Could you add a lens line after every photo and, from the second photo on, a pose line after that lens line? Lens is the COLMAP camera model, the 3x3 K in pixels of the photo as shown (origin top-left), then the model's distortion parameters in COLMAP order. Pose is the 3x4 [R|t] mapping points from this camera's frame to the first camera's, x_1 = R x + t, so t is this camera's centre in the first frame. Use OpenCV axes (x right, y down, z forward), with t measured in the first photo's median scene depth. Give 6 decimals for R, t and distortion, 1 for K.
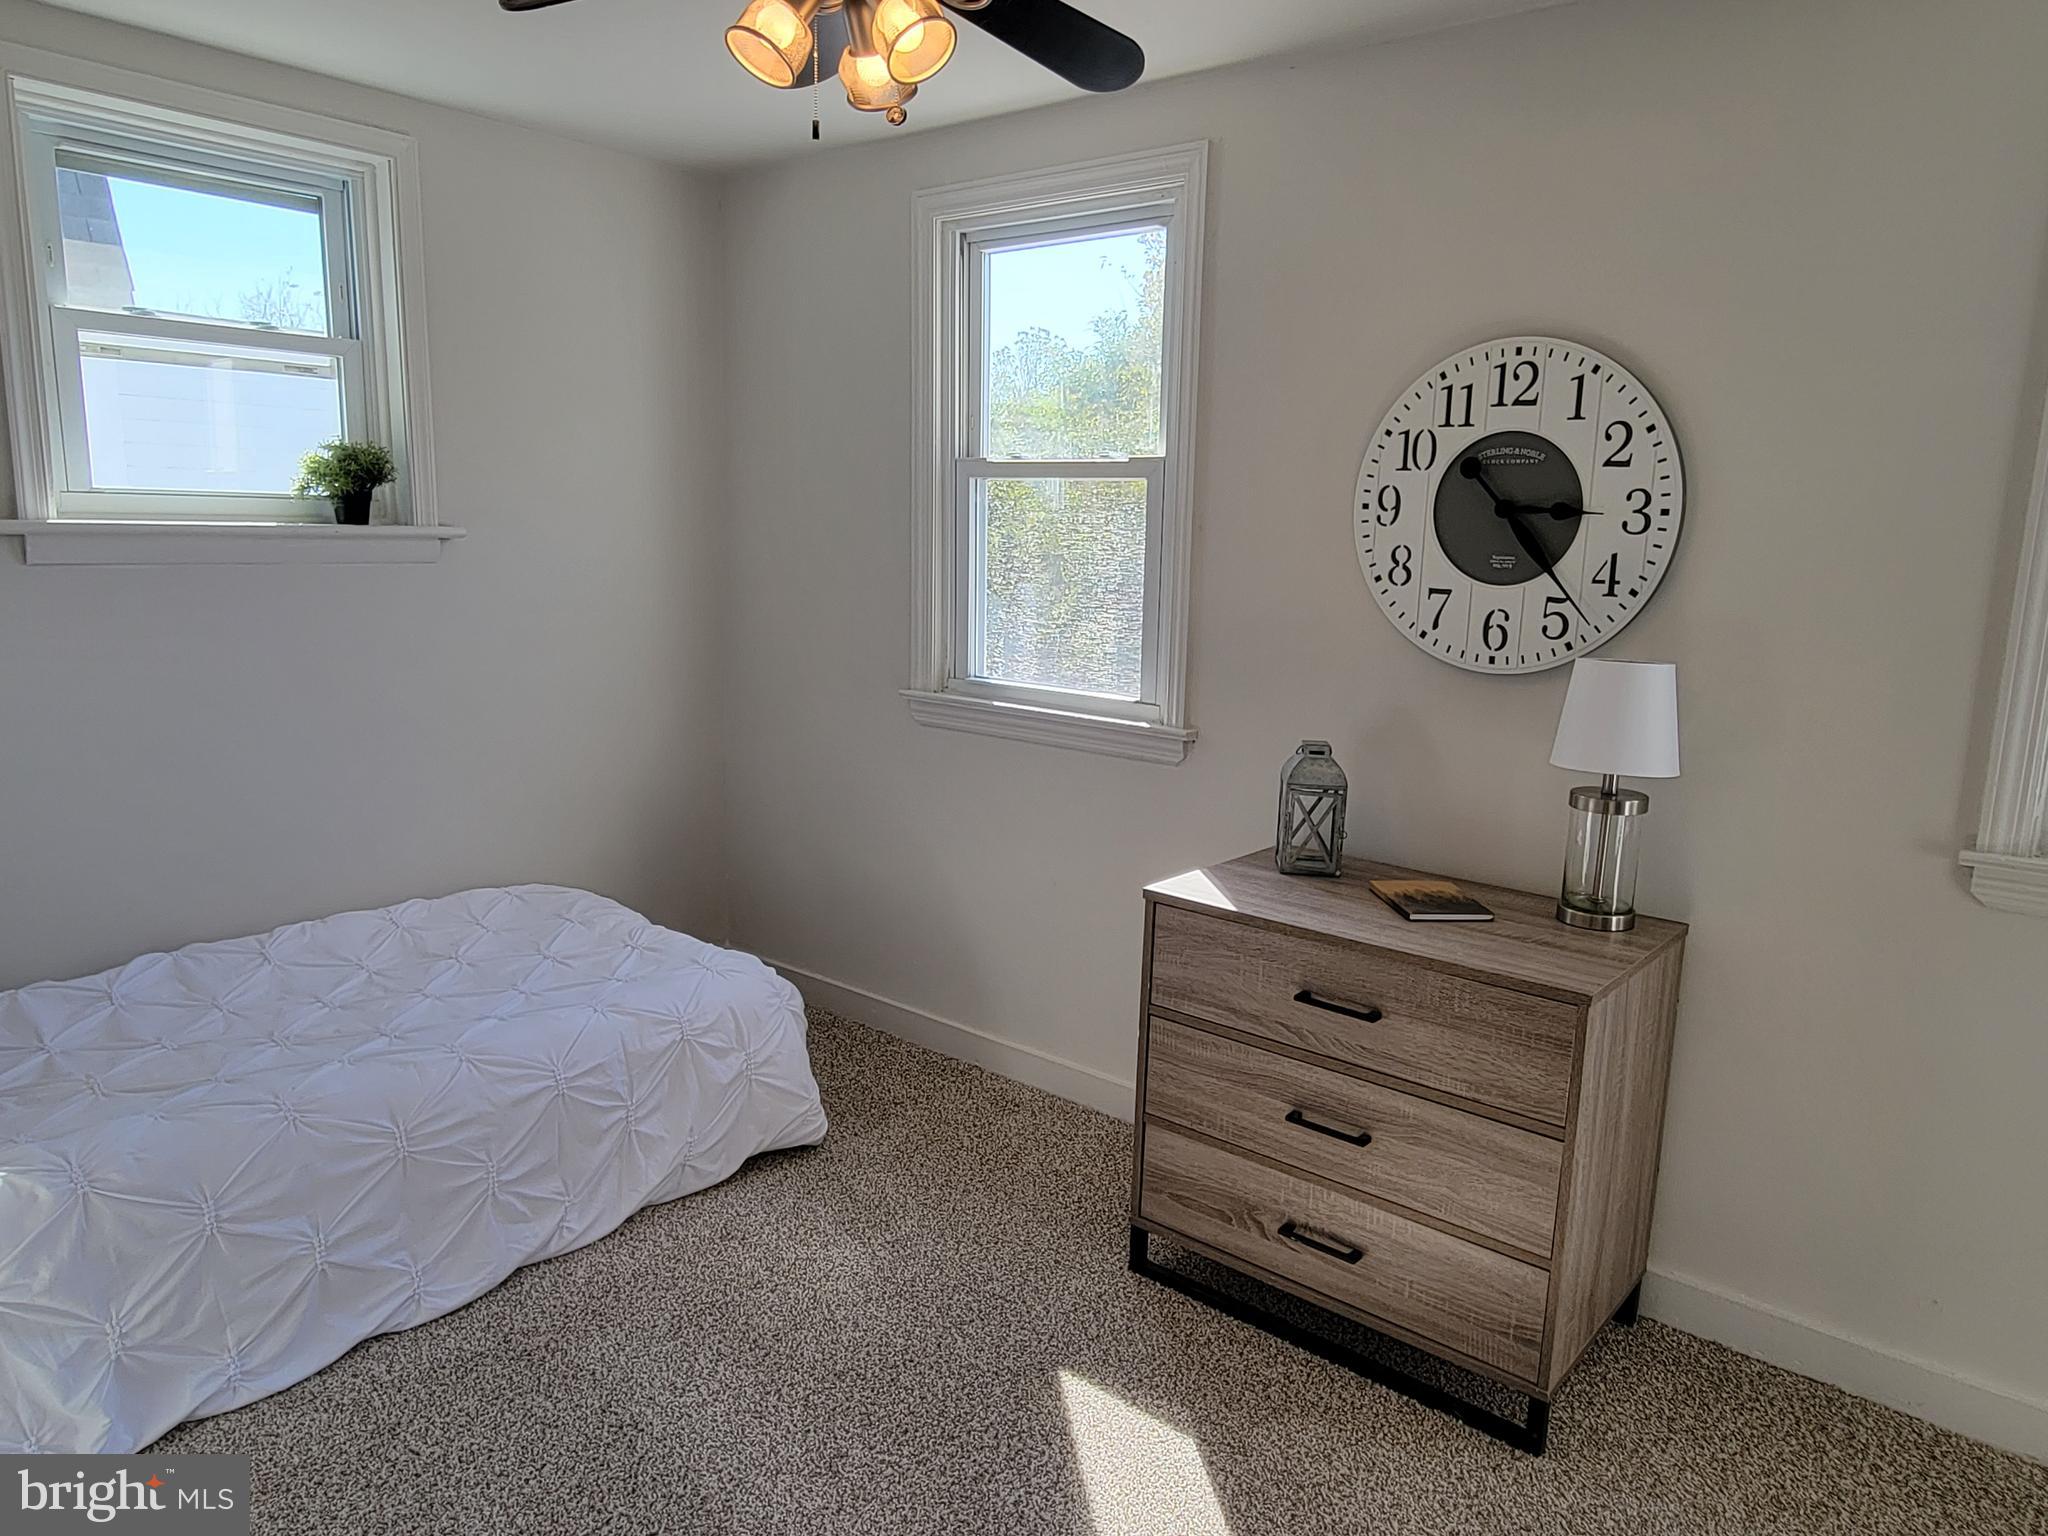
lens RADIAL K [[1288.0, 0, 1041.8], [0, 1288.0, 770.7], [0, 0, 1]] dist [-0.002604, -0.004150]
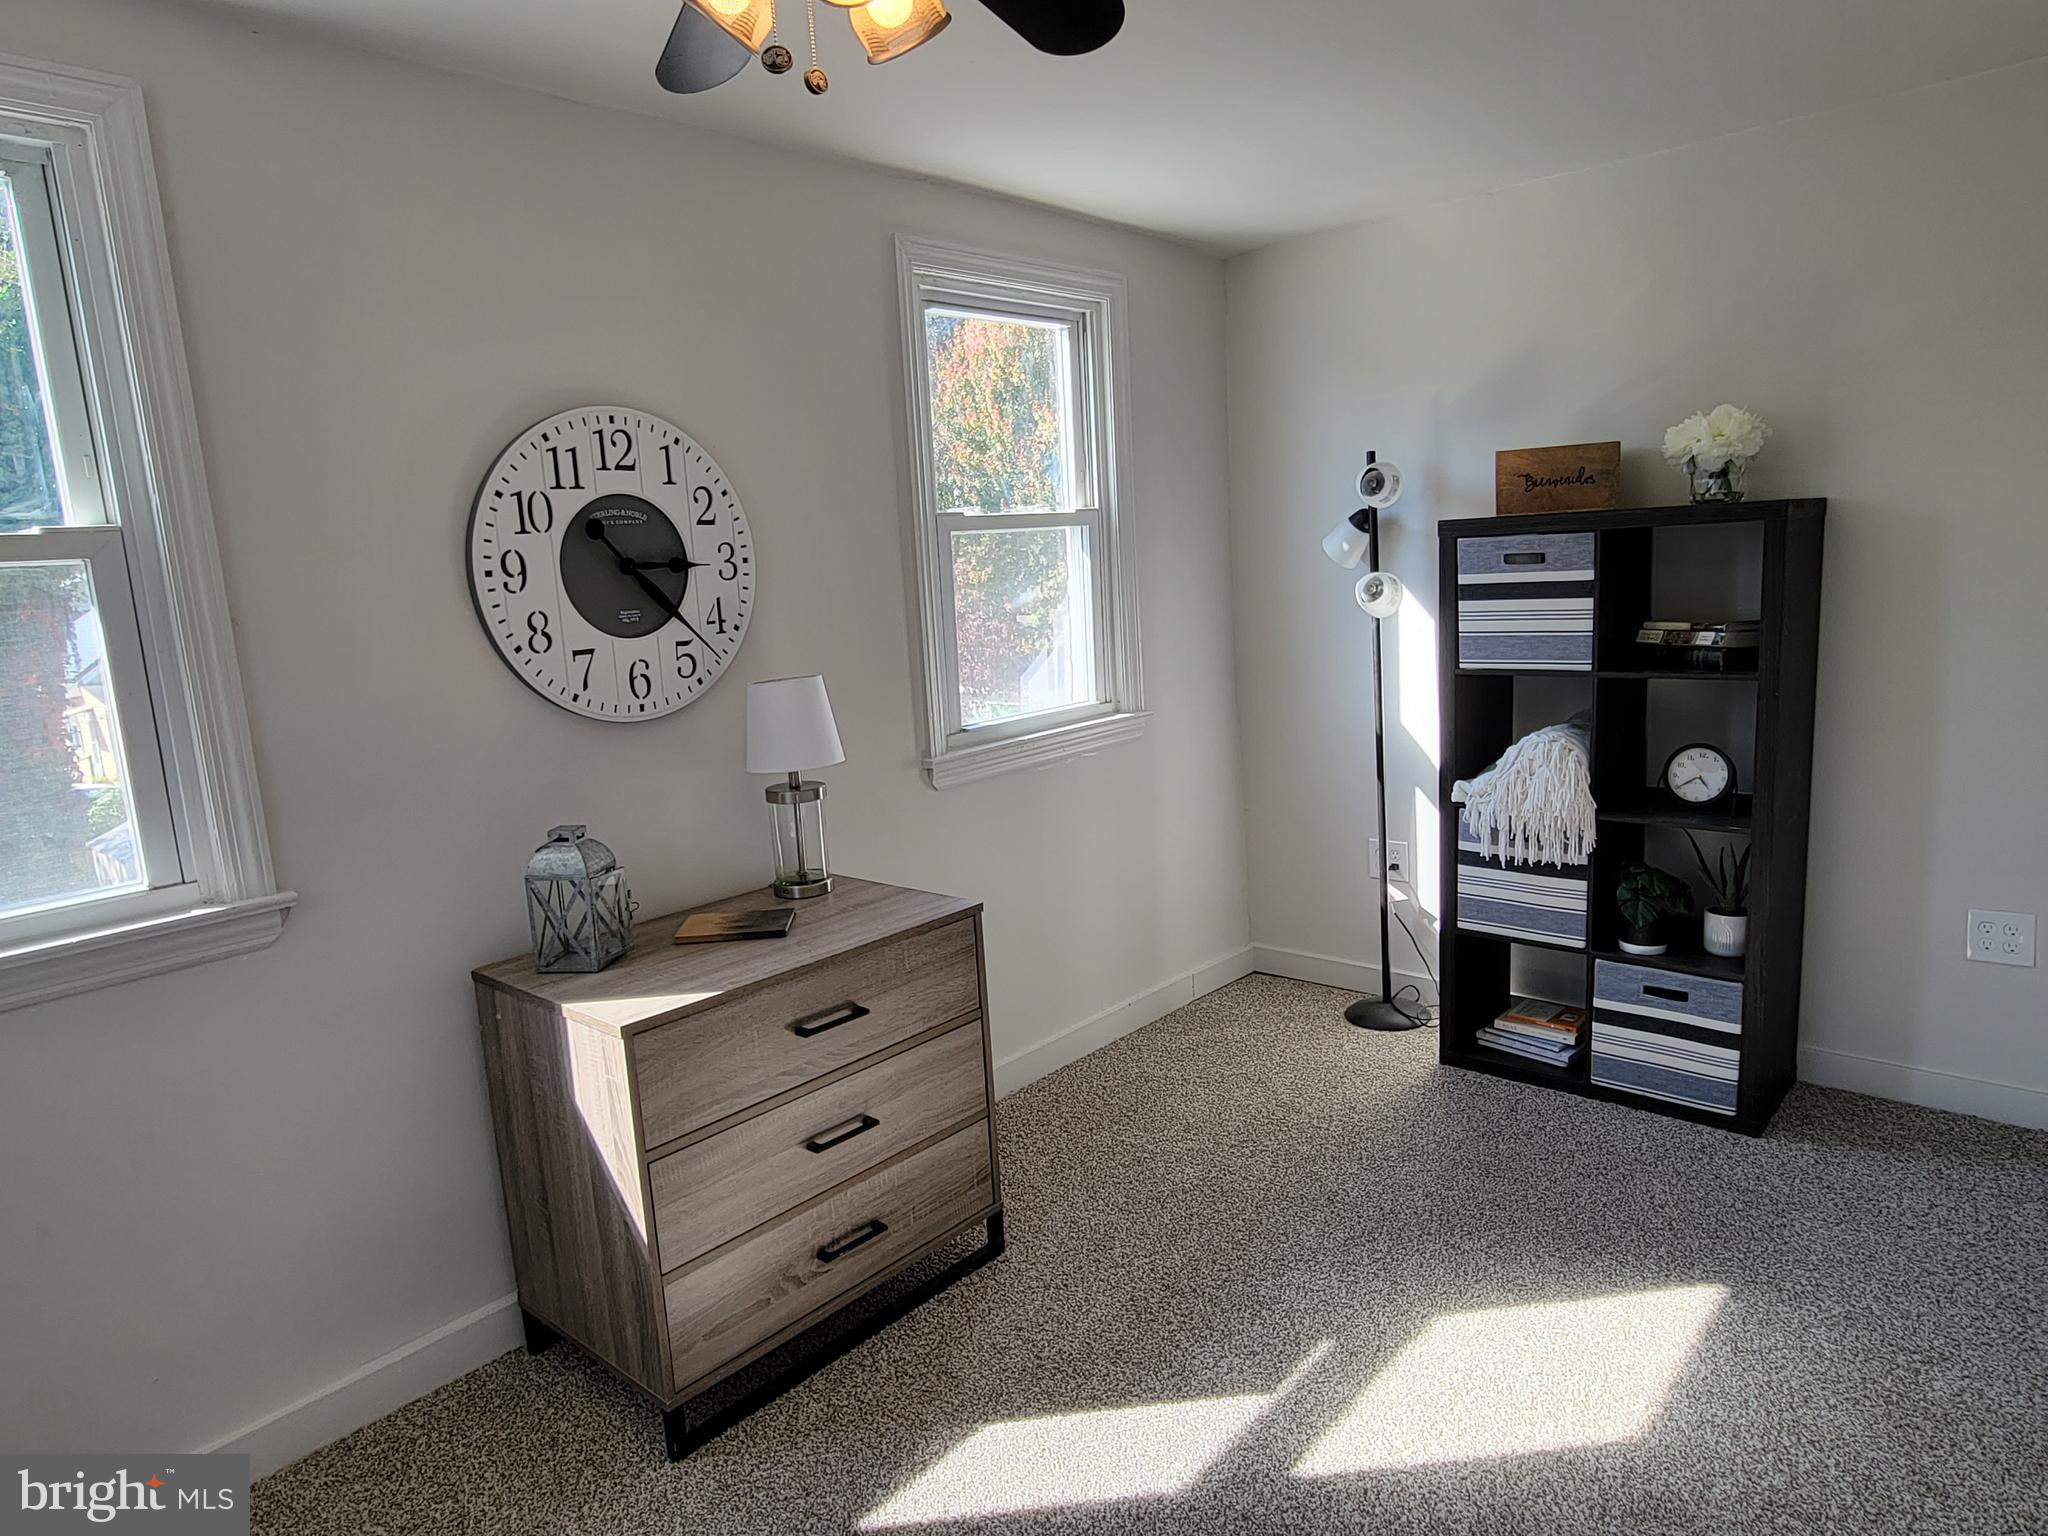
lens RADIAL K [[1288.0, 0, 1042.0], [0, 1288.0, 764.2], [0, 0, 1]] dist [-0.002604, -0.004150]
pose [[0.043133, -0.200391, 0.978766, -0.703267], [0.242296, 0.952529, 0.184342, -0.162254], [-0.969243, 0.229200, 0.089639, 0.616046]]
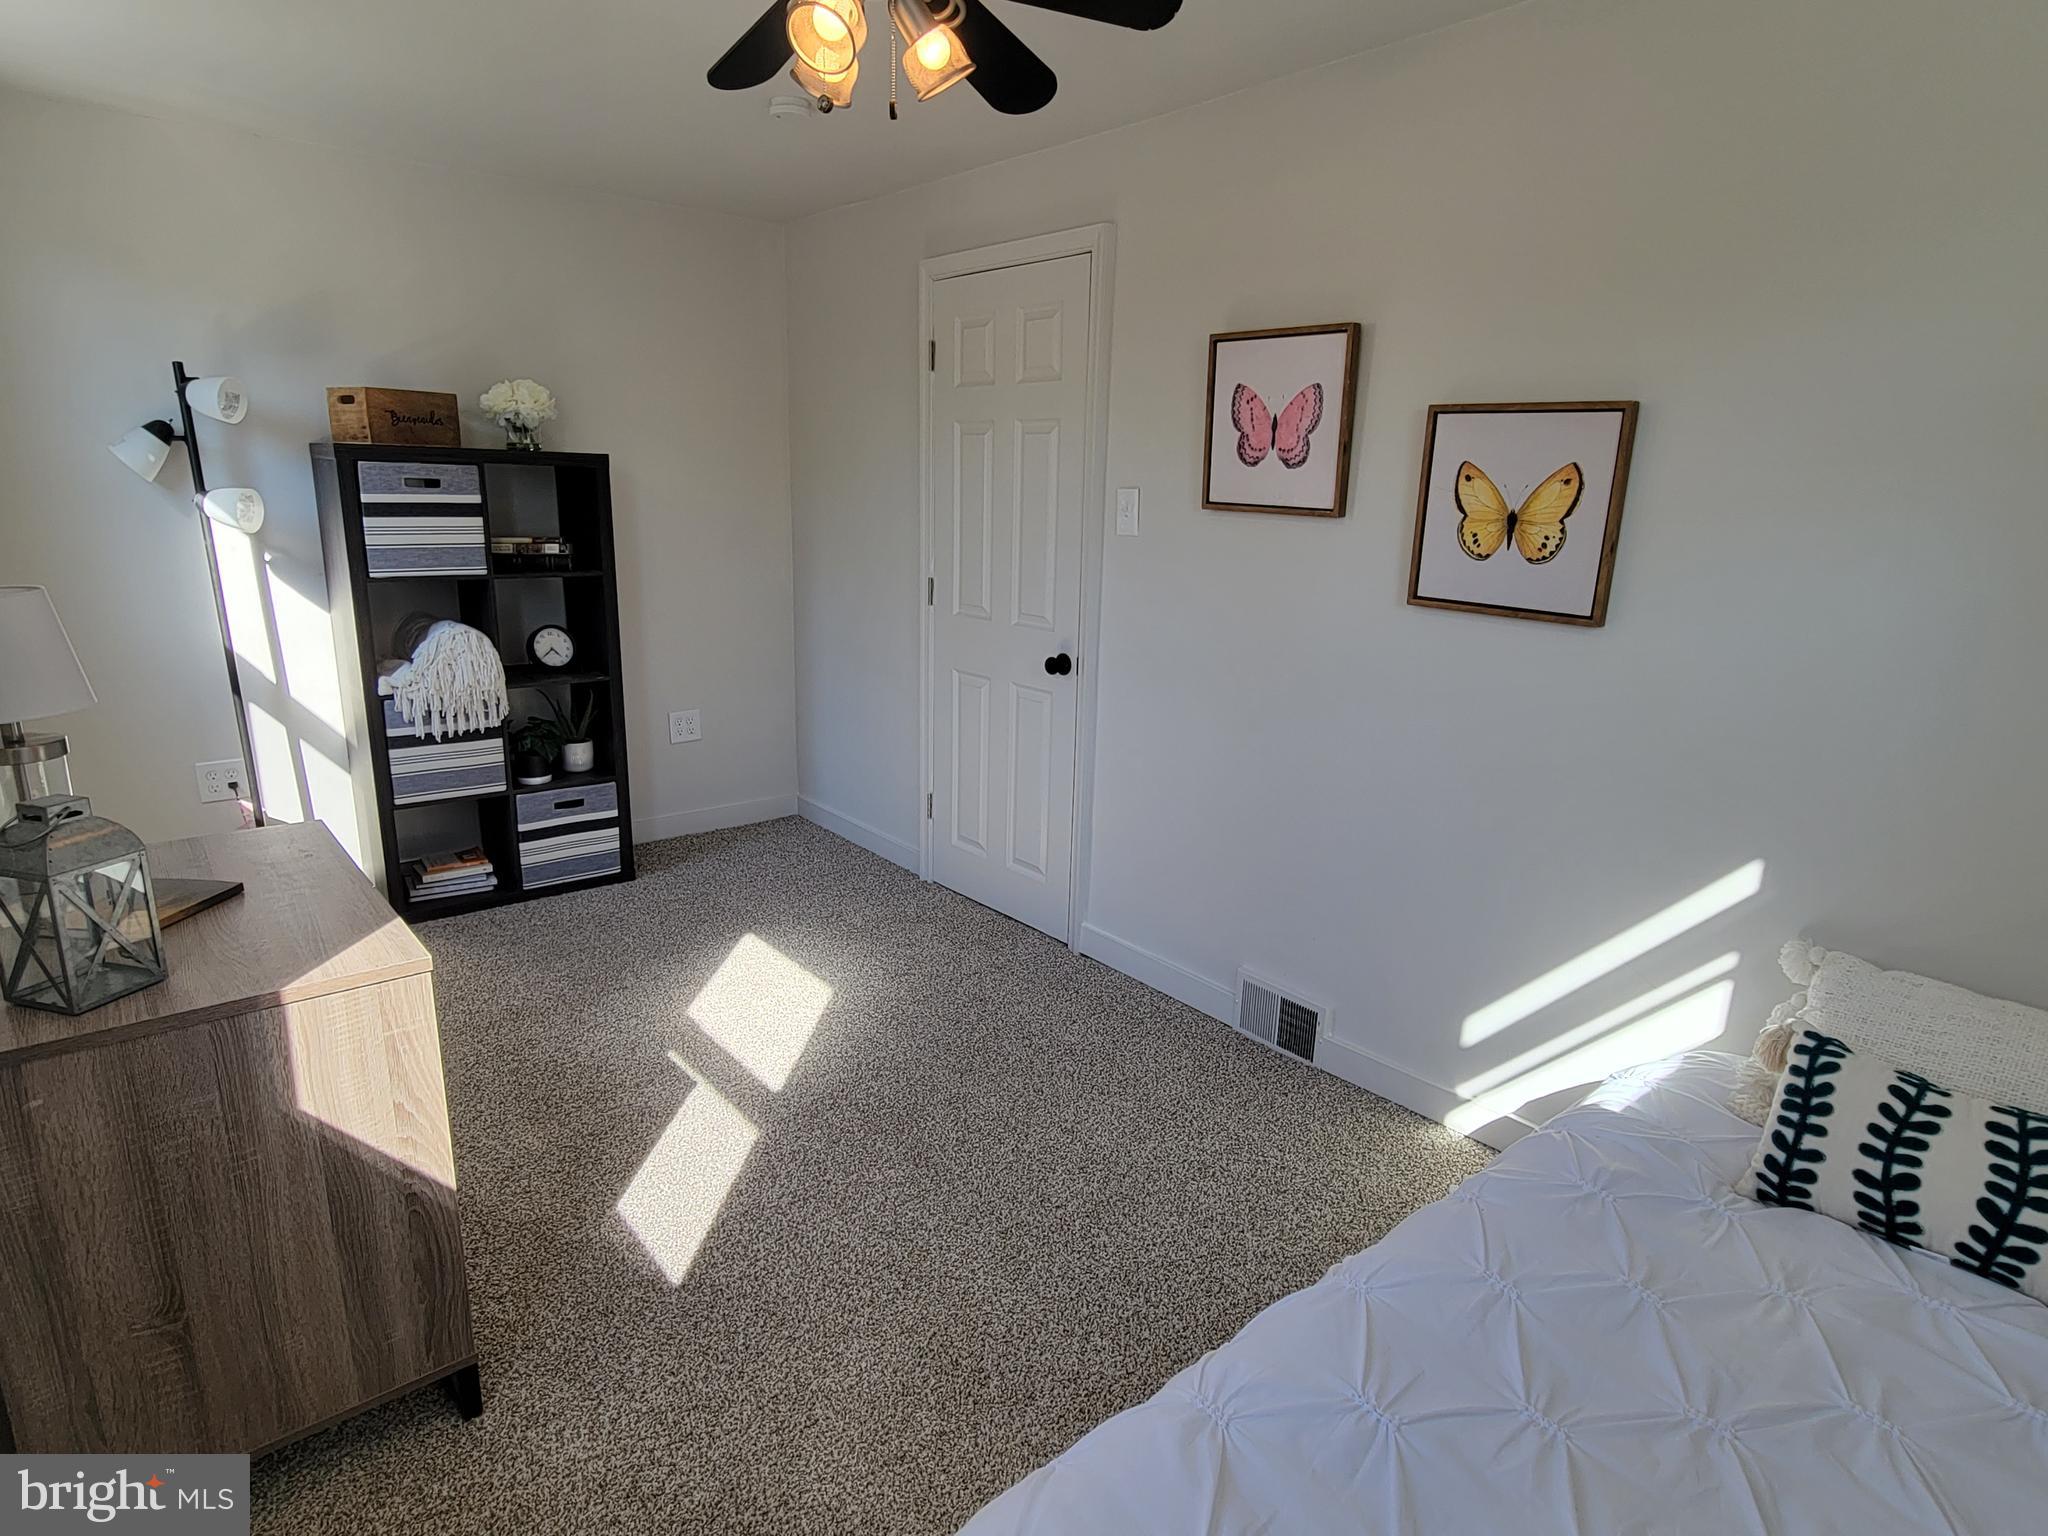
lens RADIAL K [[1168.6, 0, 1036.5], [0, 1168.6, 781.0], [0, 0, 1]] dist [0.004016, -0.000368]
pose [[-0.984196, -0.098991, 0.146828, -0.355136], [-0.027777, 0.905193, 0.424092, -0.298955], [-0.174889, 0.413311, -0.893637, 1.504659]]
